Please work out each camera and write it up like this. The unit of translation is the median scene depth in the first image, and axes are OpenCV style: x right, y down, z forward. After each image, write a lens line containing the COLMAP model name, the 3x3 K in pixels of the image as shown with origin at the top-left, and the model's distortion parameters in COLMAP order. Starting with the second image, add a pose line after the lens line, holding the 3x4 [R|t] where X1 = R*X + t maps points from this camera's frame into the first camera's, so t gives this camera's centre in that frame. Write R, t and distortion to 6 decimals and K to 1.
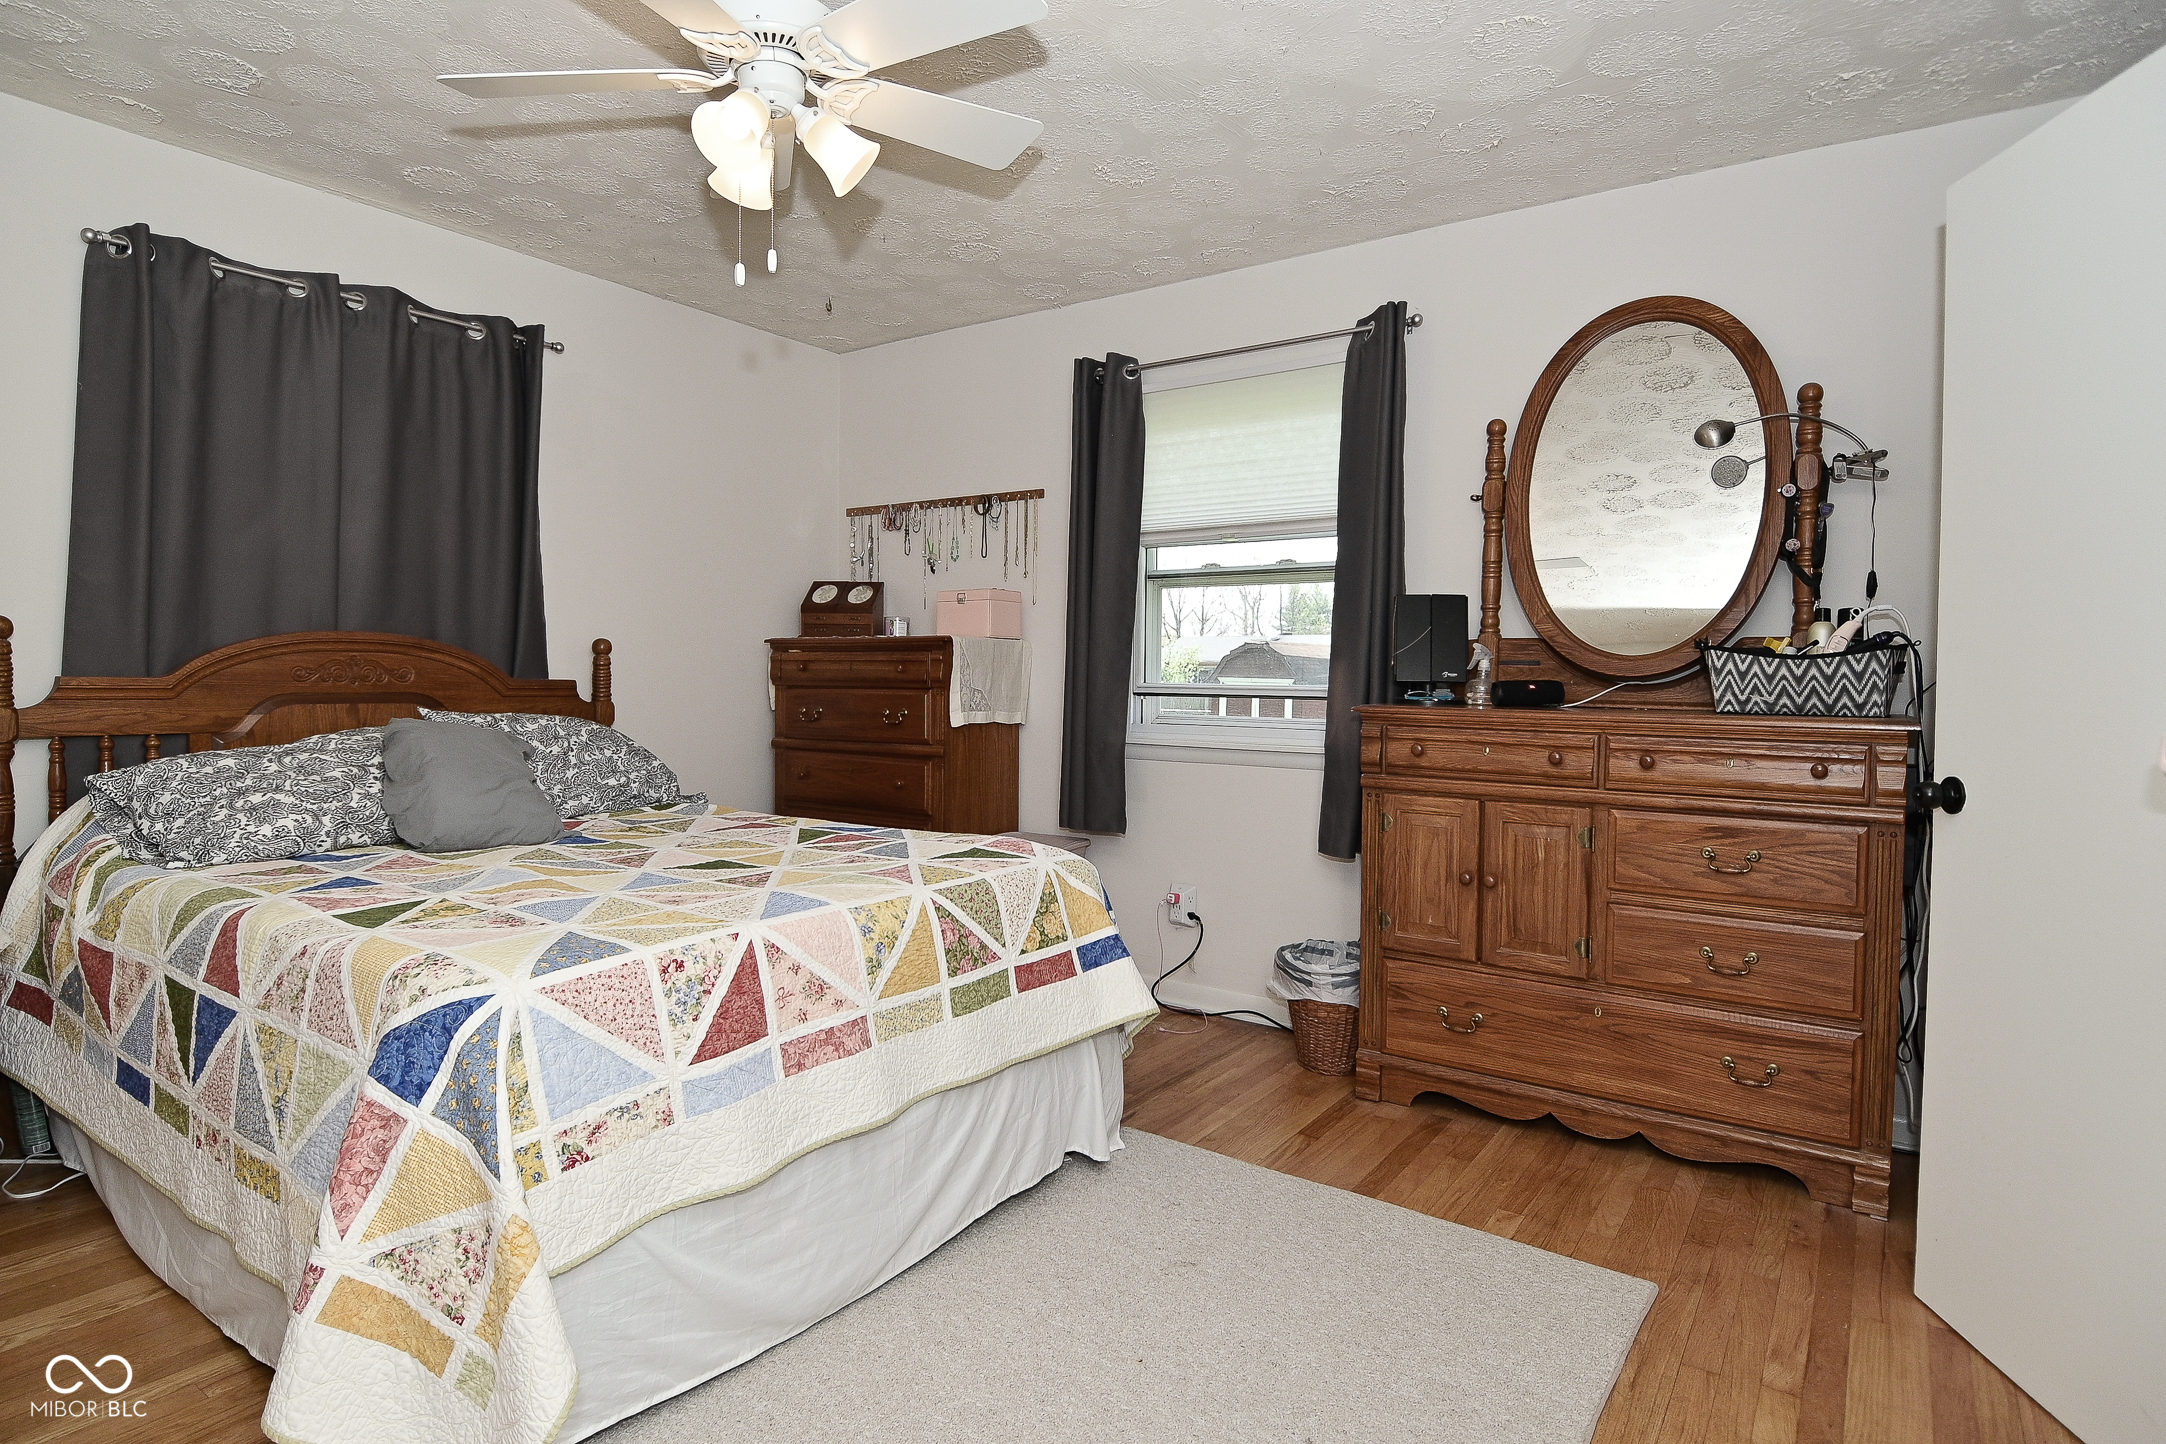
lens RADIAL K [[1141.0, 0, 1080.8], [0, 1141.0, 709.6], [0, 0, 1]] dist [0.019840, -0.029973]
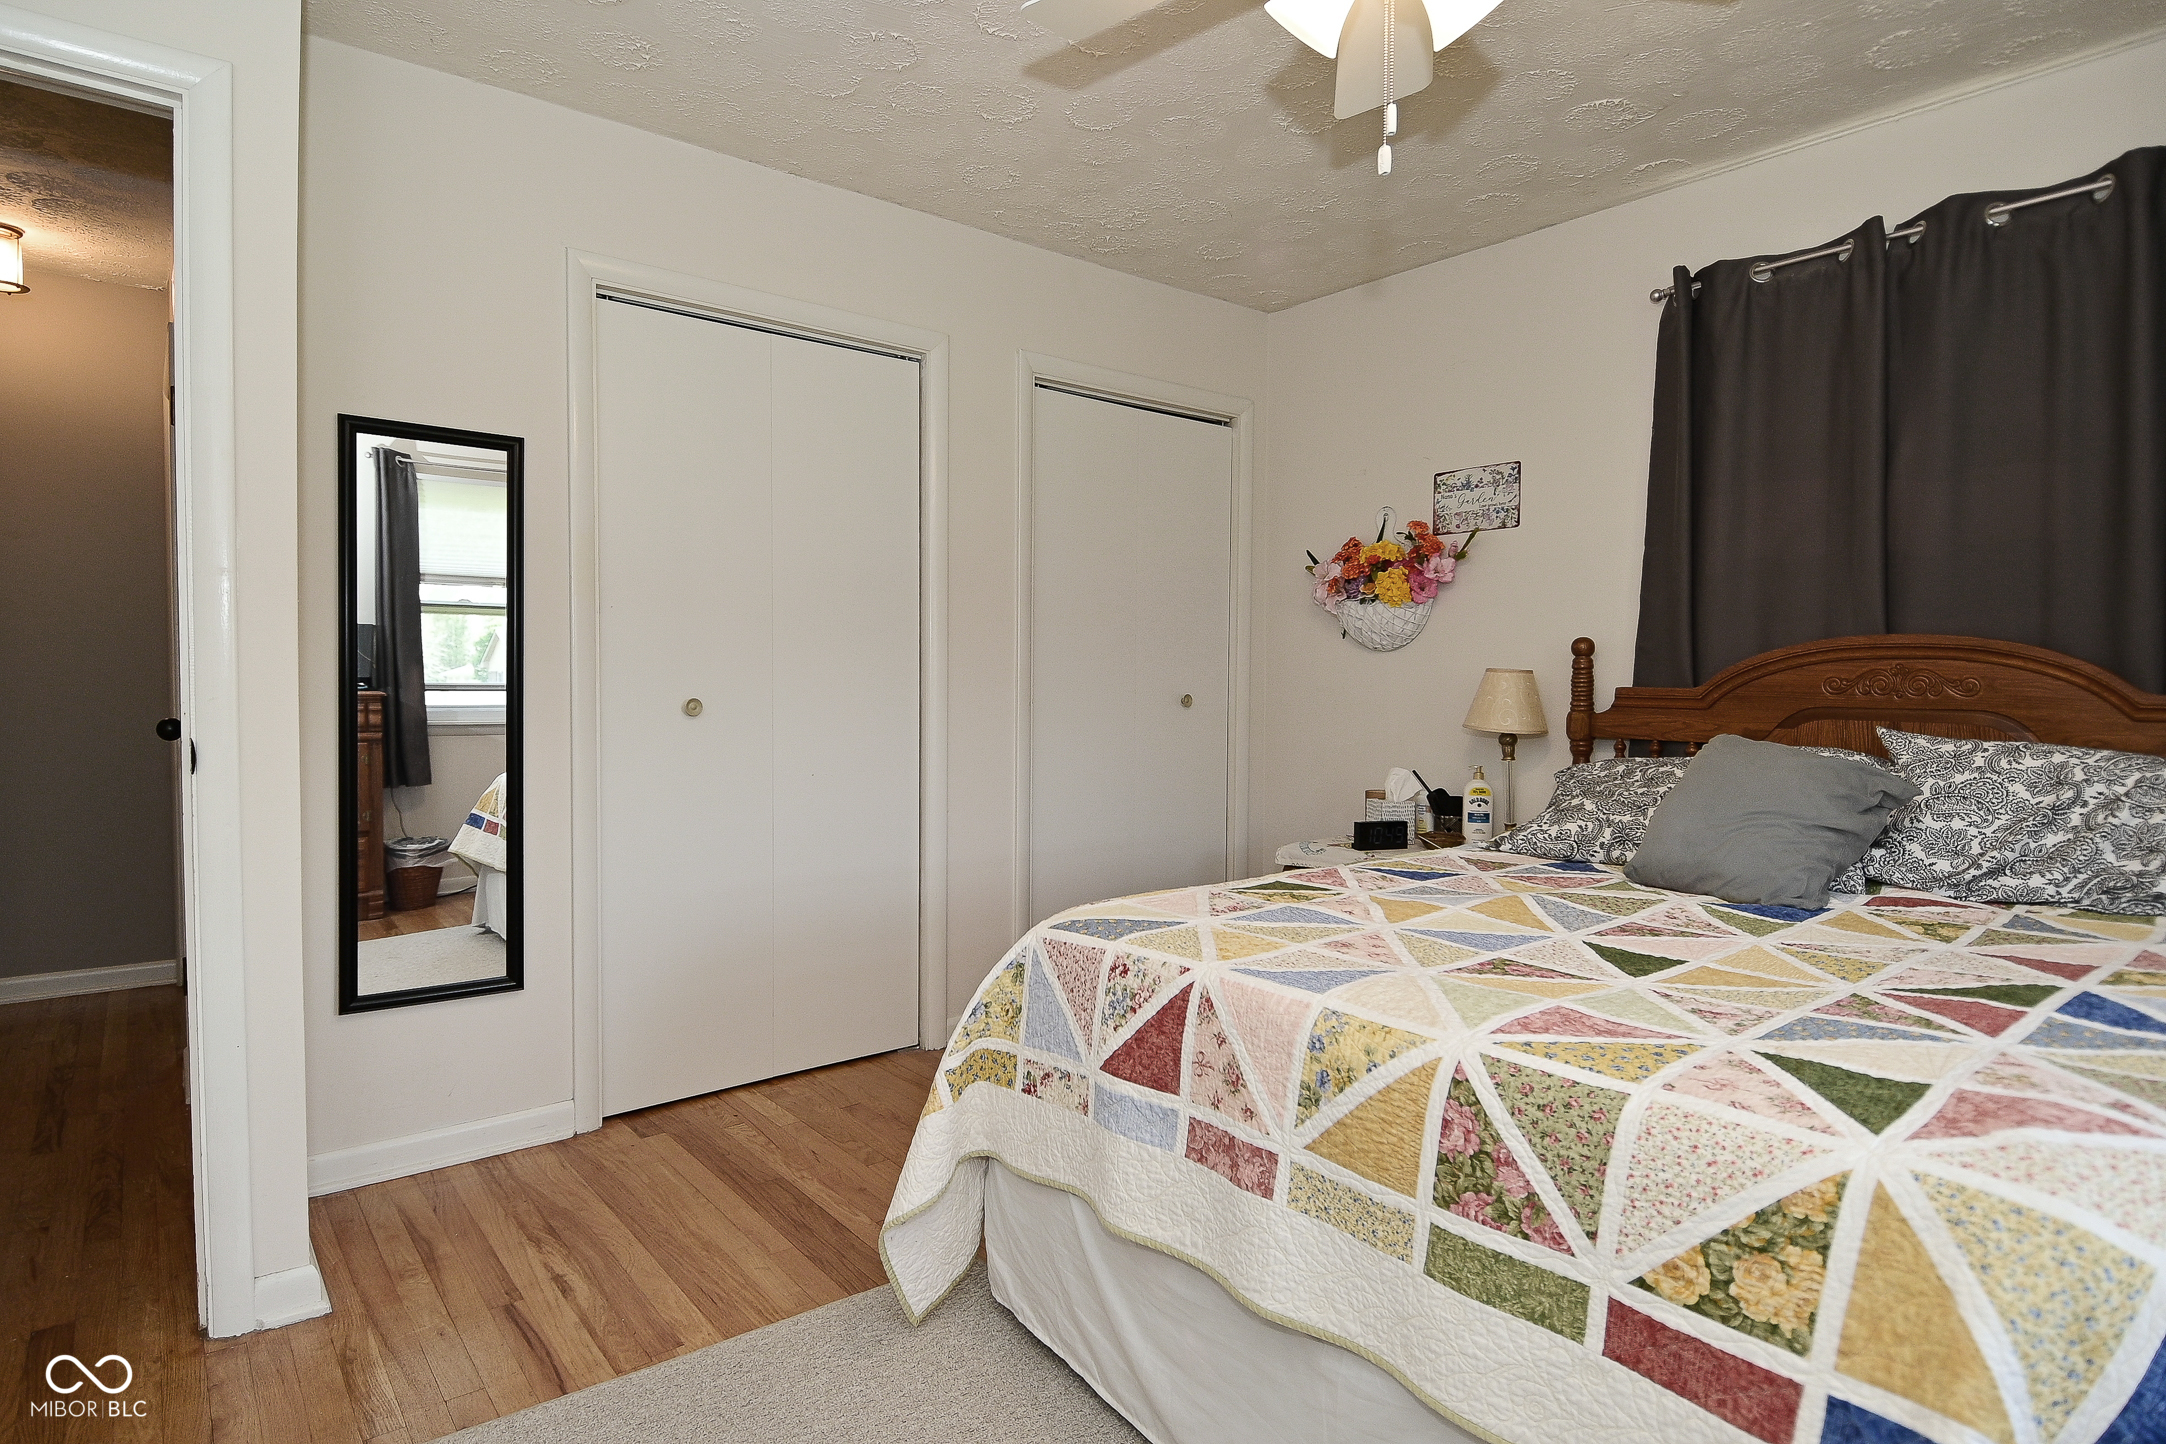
lens RADIAL K [[1141.0, 0, 1080.8], [0, 1141.0, 709.6], [0, 0, 1]] dist [0.019840, -0.029973]
pose [[-0.270746, 0.016630, -0.962507, 0.472648], [-0.038121, 0.998881, 0.027981, -0.021499], [0.961896, 0.044267, -0.269809, 0.956944]]
